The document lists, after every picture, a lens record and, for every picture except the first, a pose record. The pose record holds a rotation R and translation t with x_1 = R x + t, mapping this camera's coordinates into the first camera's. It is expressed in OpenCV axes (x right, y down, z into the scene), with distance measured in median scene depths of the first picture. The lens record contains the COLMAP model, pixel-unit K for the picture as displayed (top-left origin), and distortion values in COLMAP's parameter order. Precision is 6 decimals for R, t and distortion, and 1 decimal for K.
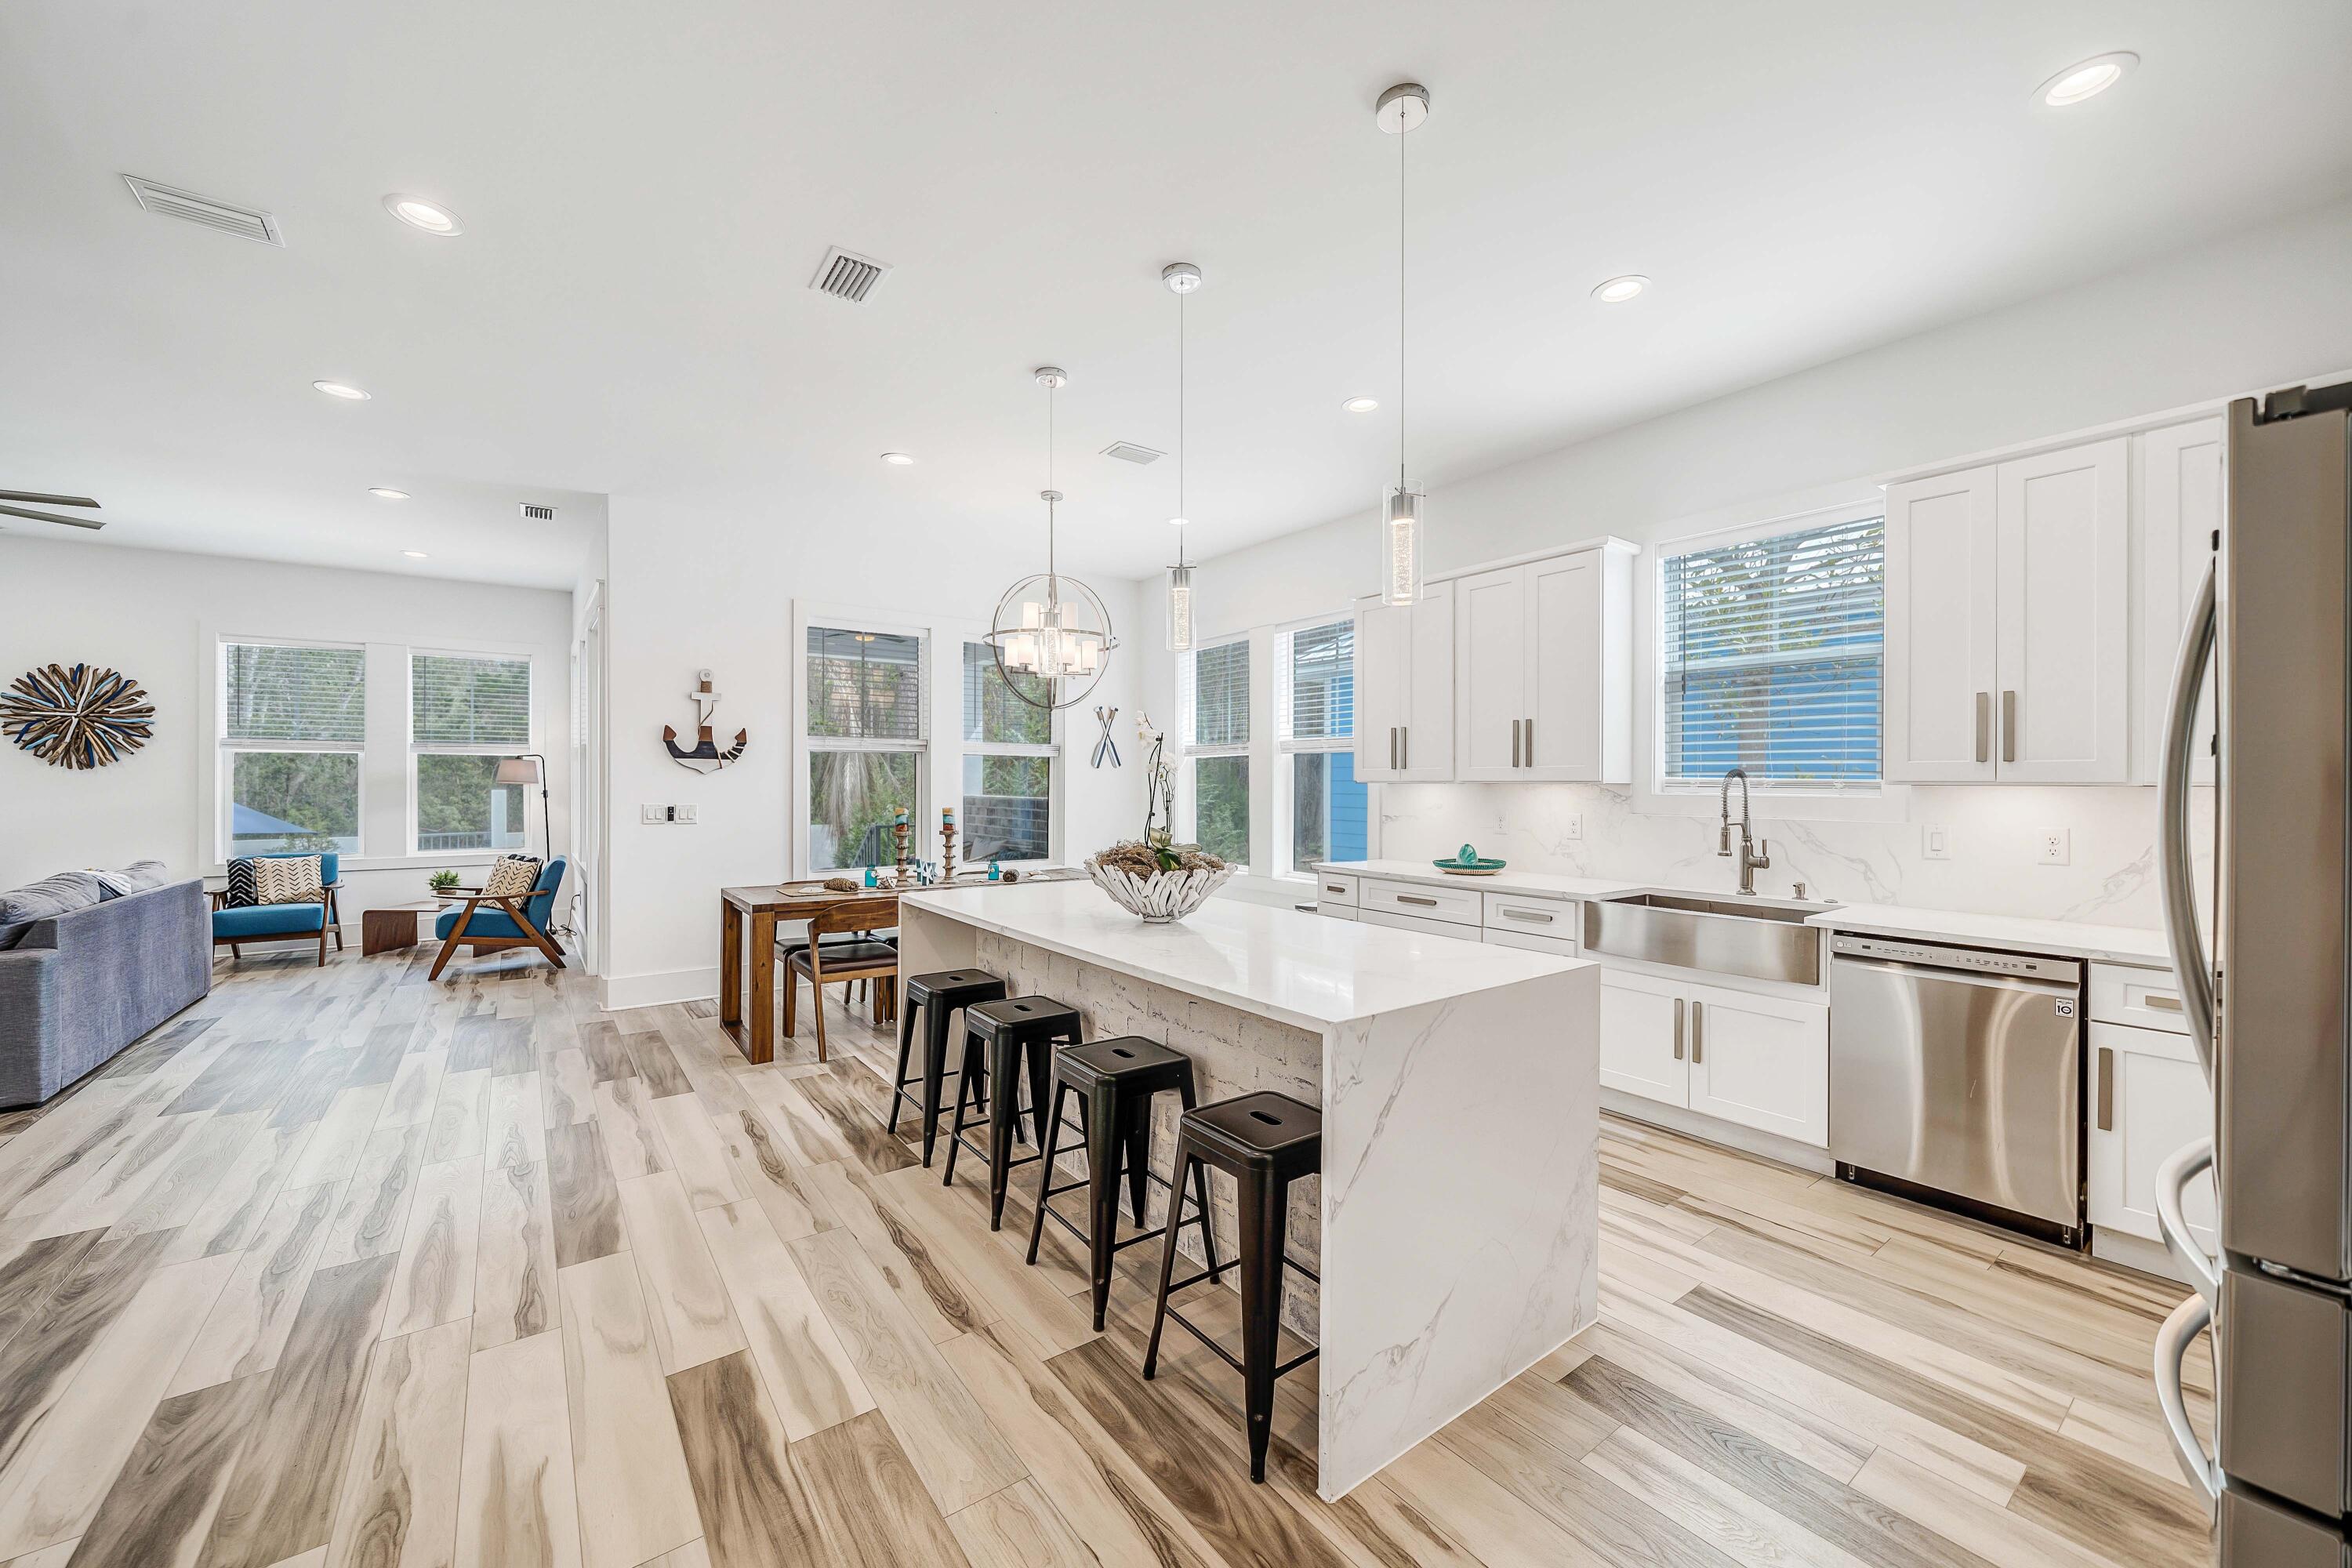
lens RADIAL K [[900.6, 0, 1160.4], [0, 900.6, 798.8], [0, 0, 1]] dist [-0.000466, -0.000235]
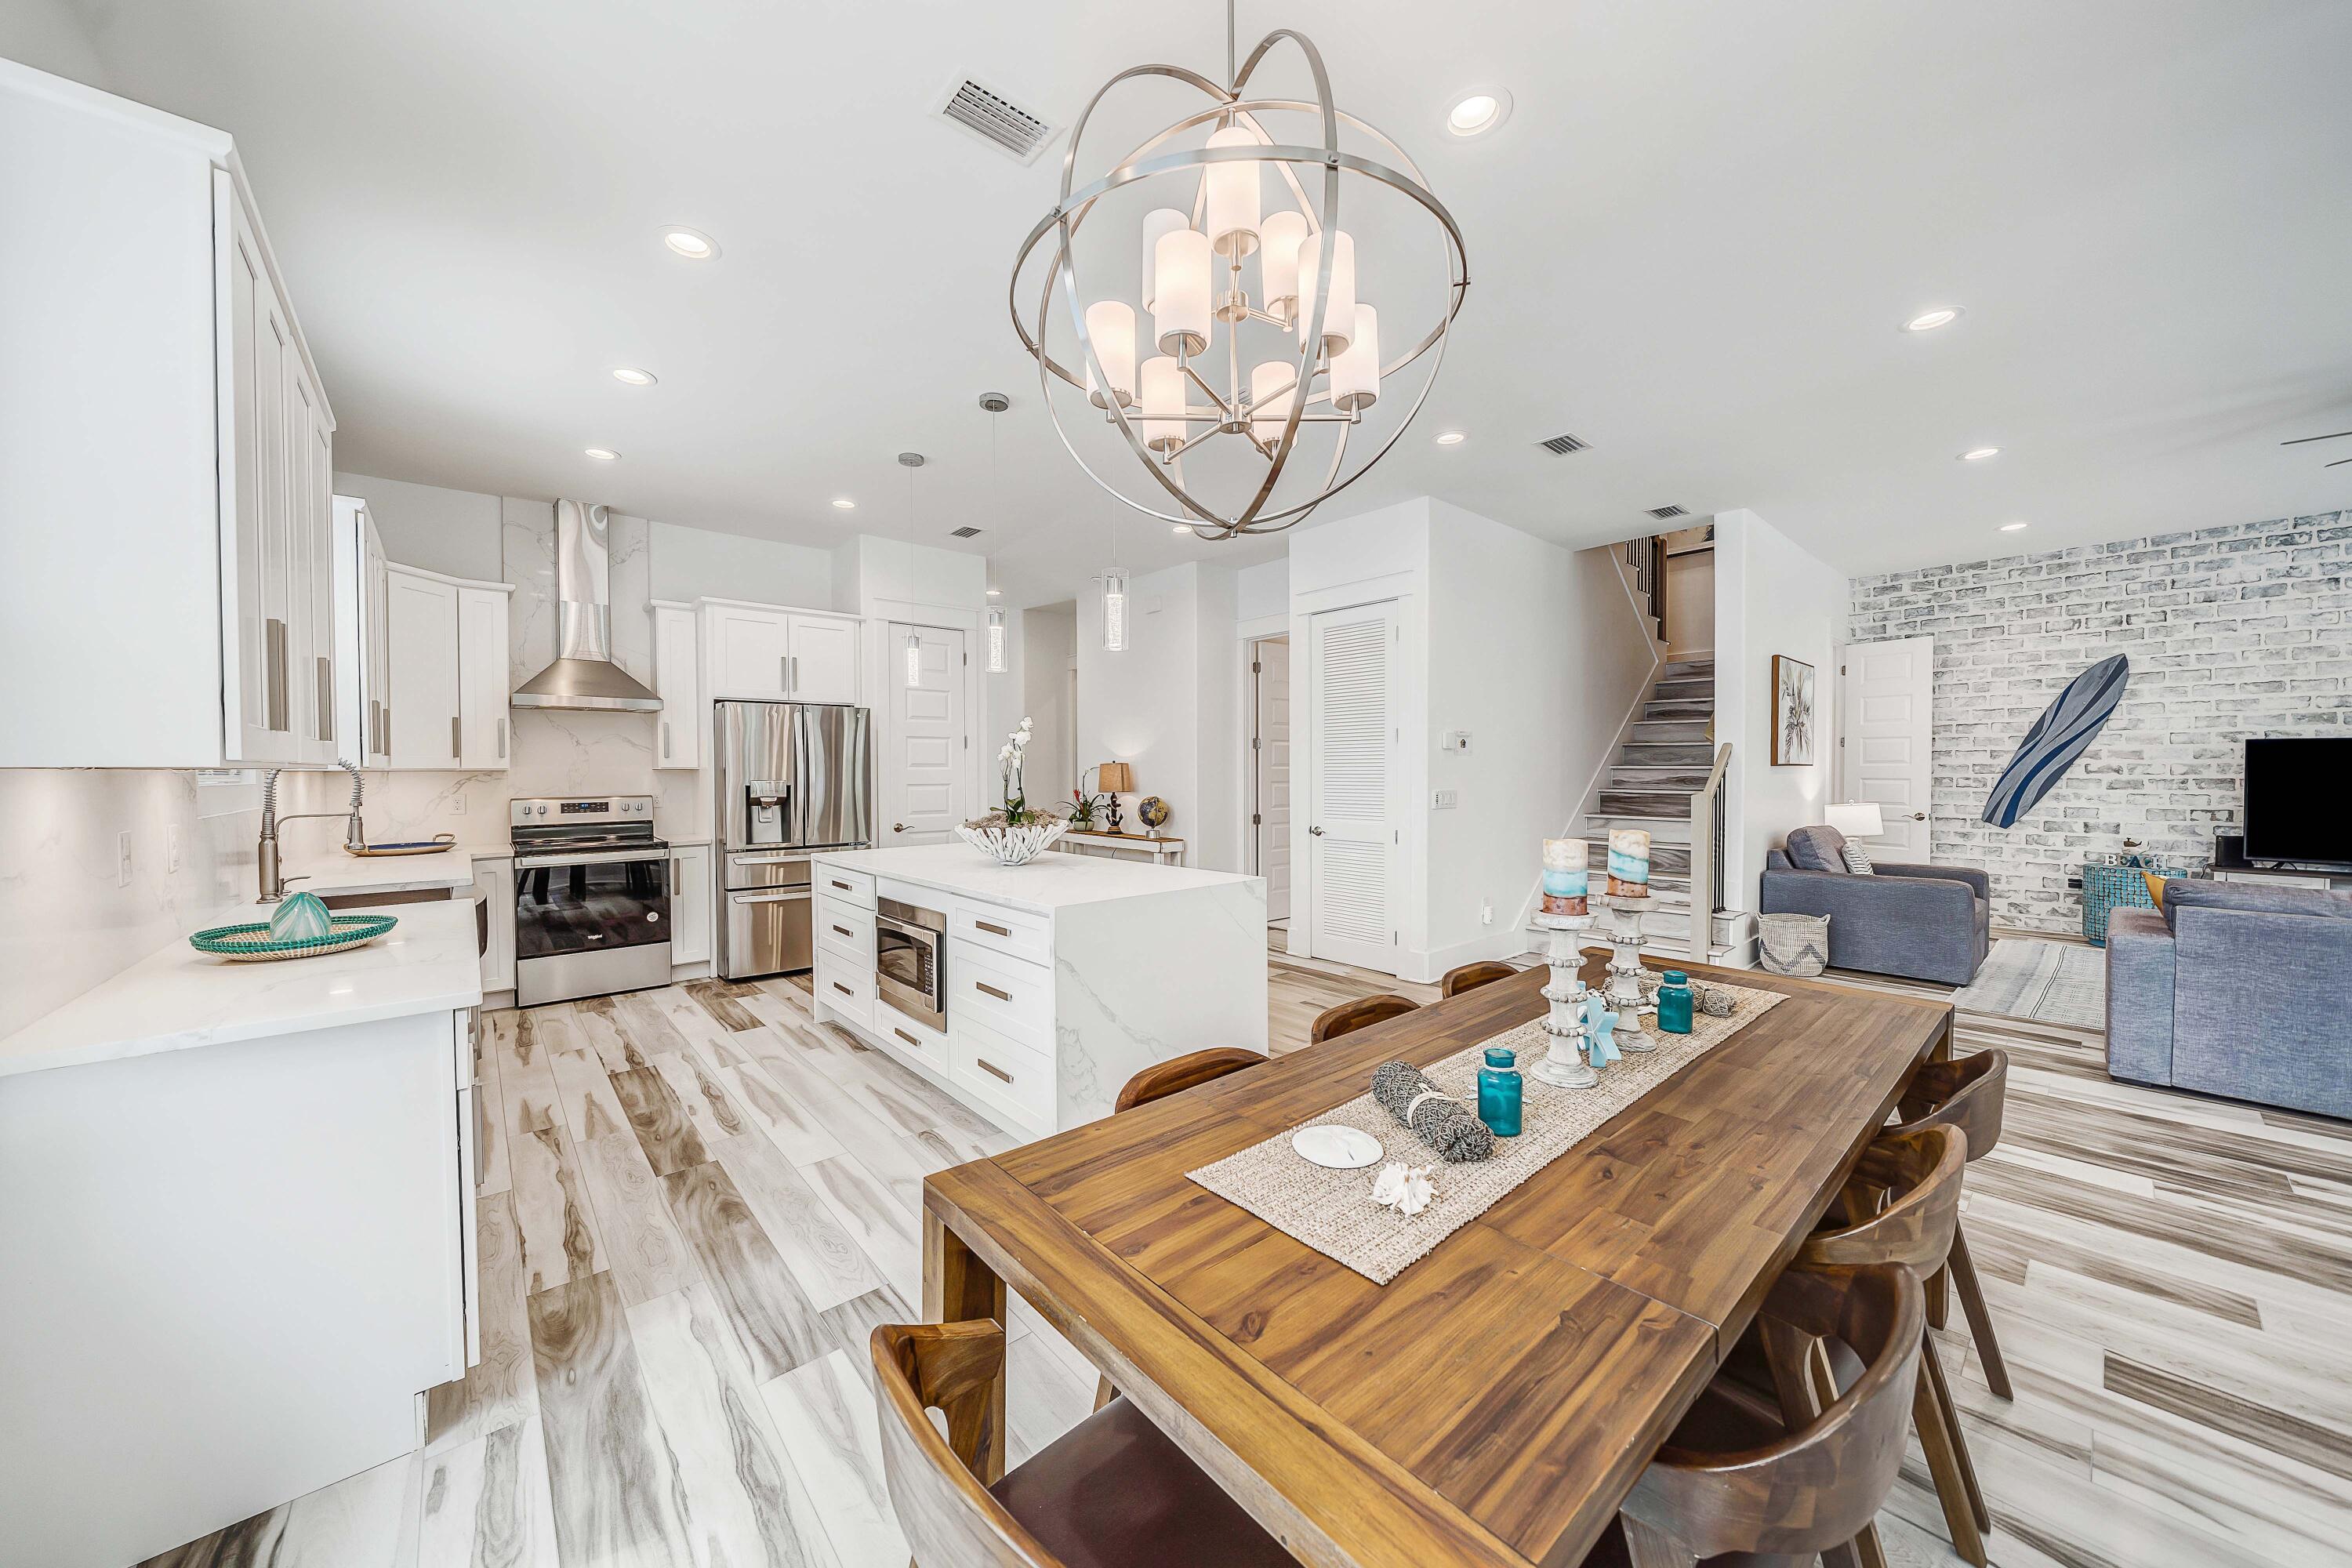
lens RADIAL K [[806.8, 0, 1164.7], [0, 806.8, 782.5], [0, 0, 1]] dist [-0.002756, -0.000225]
pose [[-0.996288, 0.003421, -0.086012, -0.061520], [0.000260, 0.999325, 0.036744, -0.017698], [0.086080, 0.036585, -0.995616, 1.066282]]
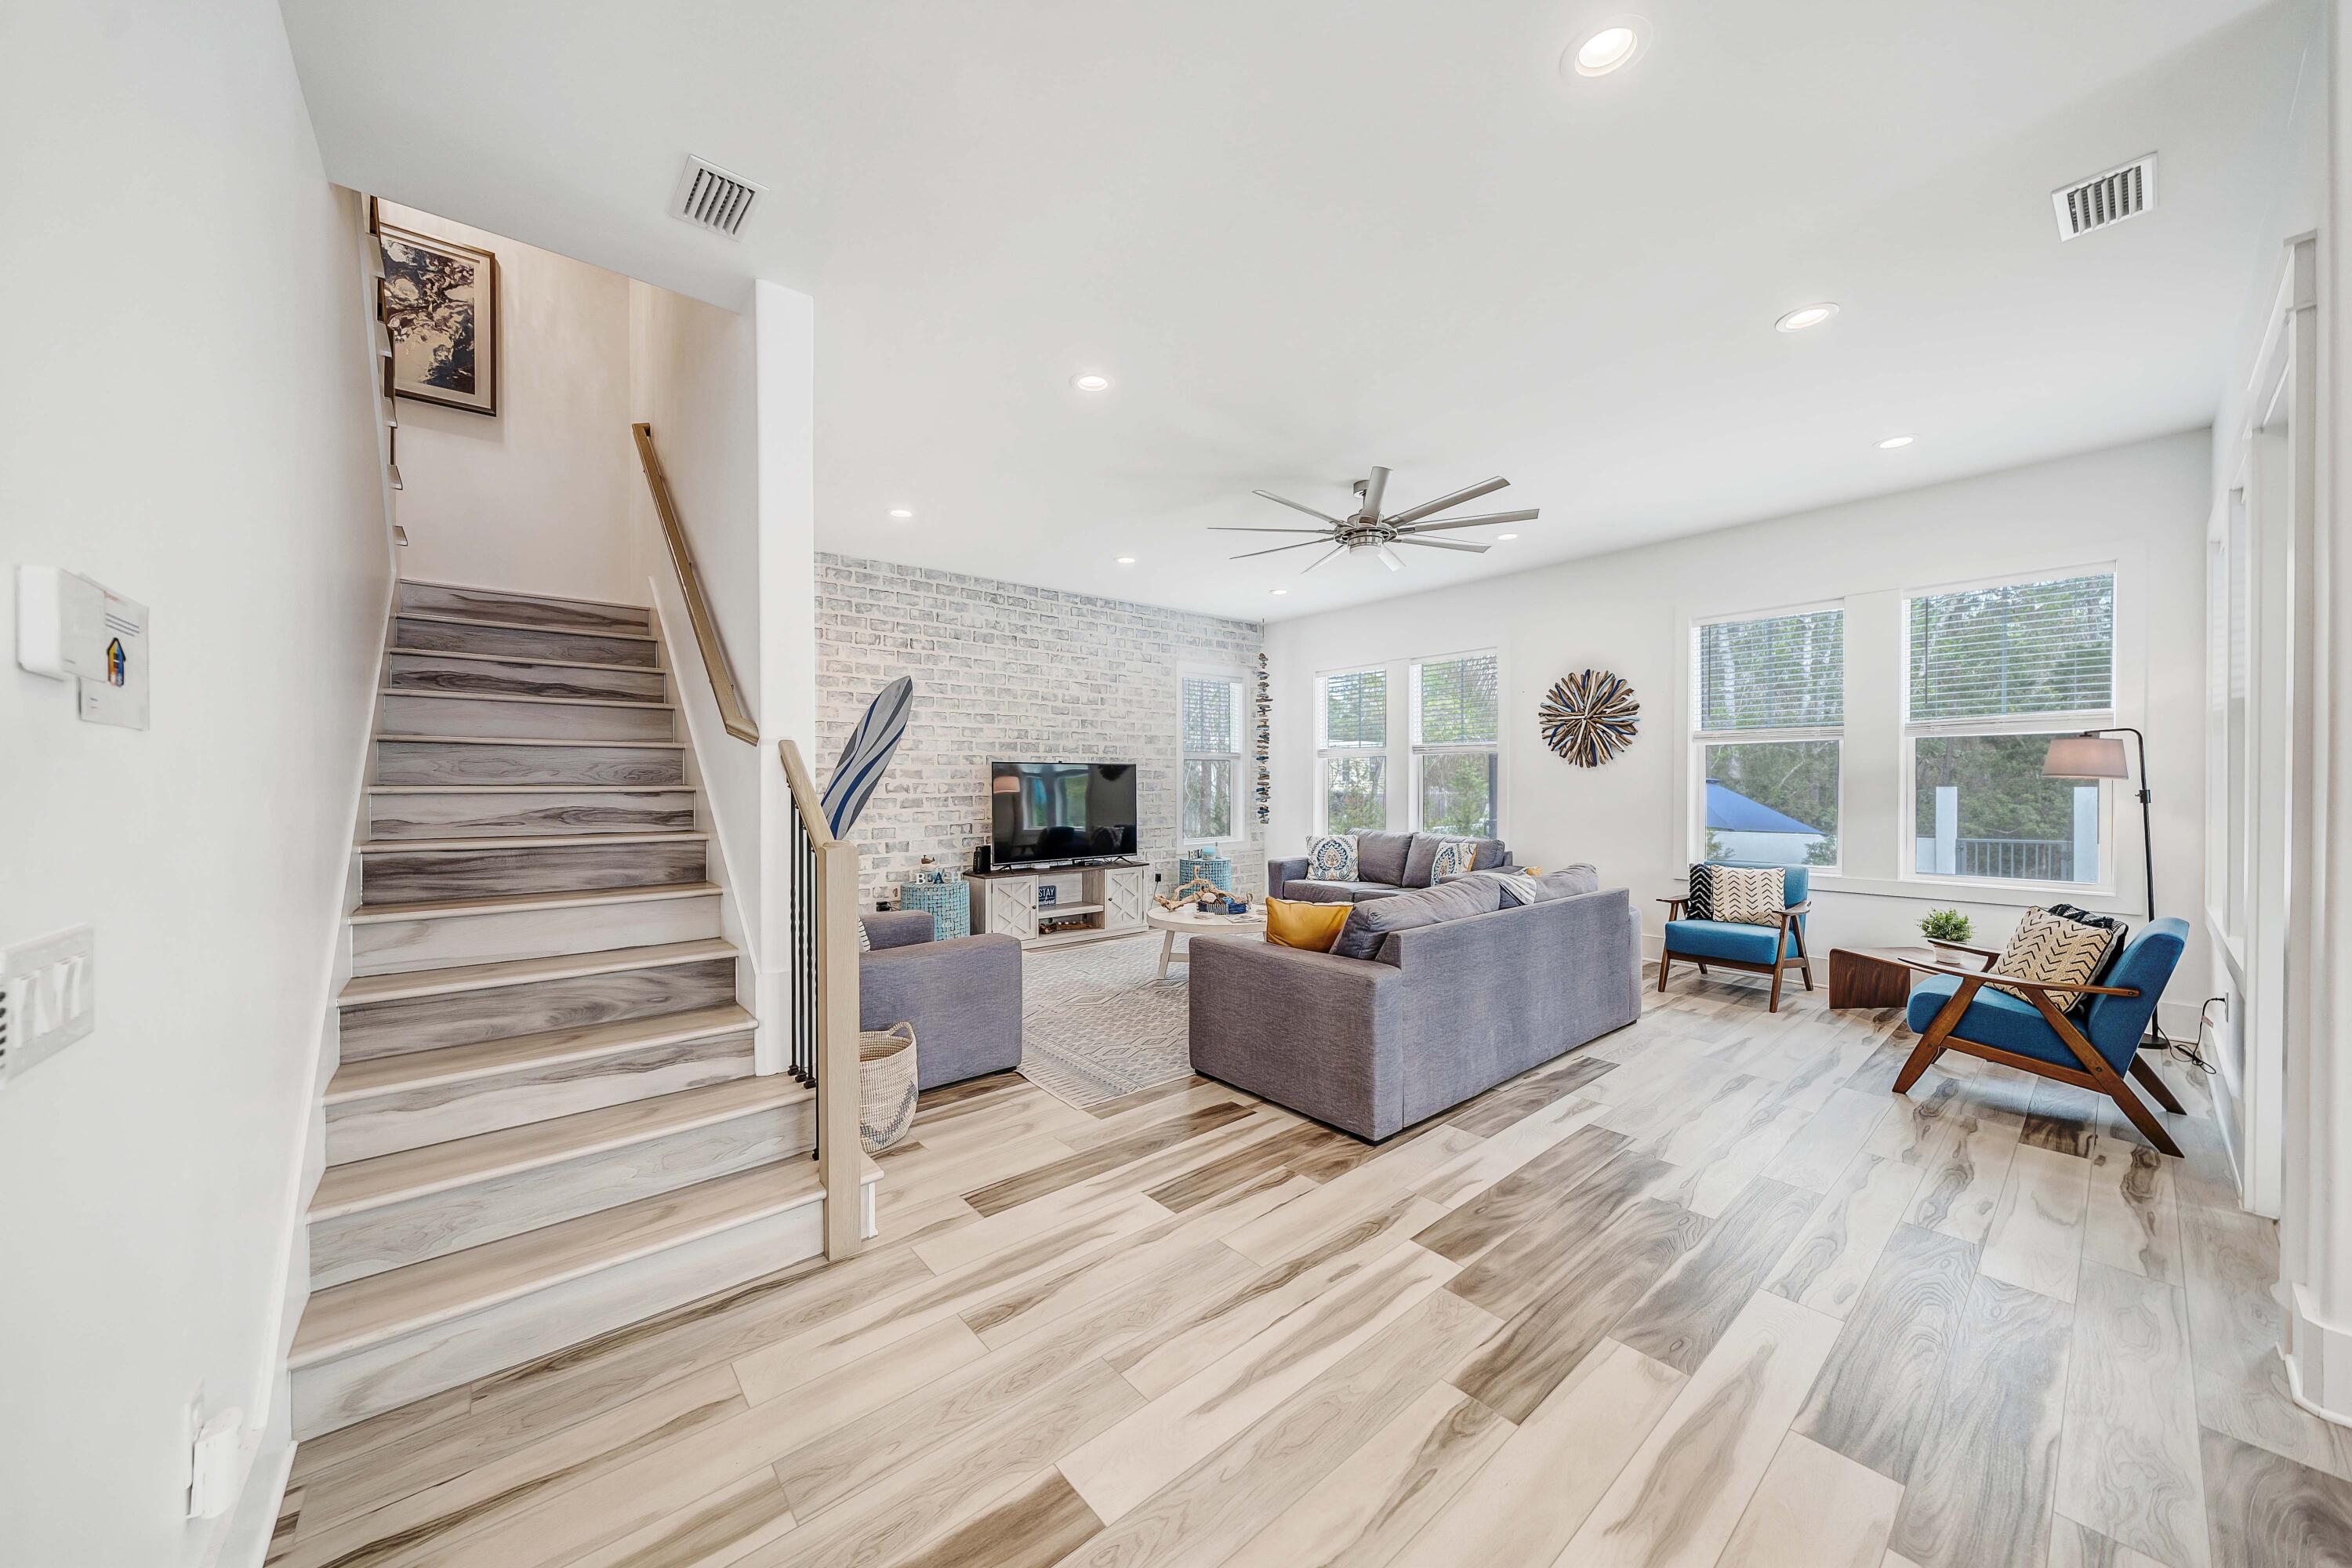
lens RADIAL K [[806.8, 0, 1164.7], [0, 806.8, 782.5], [0, 0, 1]] dist [-0.002756, -0.000225]
pose [[0.069576, -0.001351, -0.997576, -0.280734], [-0.012097, 0.999924, -0.002198, -0.006781], [0.997503, 0.012220, 0.069555, 0.441159]]
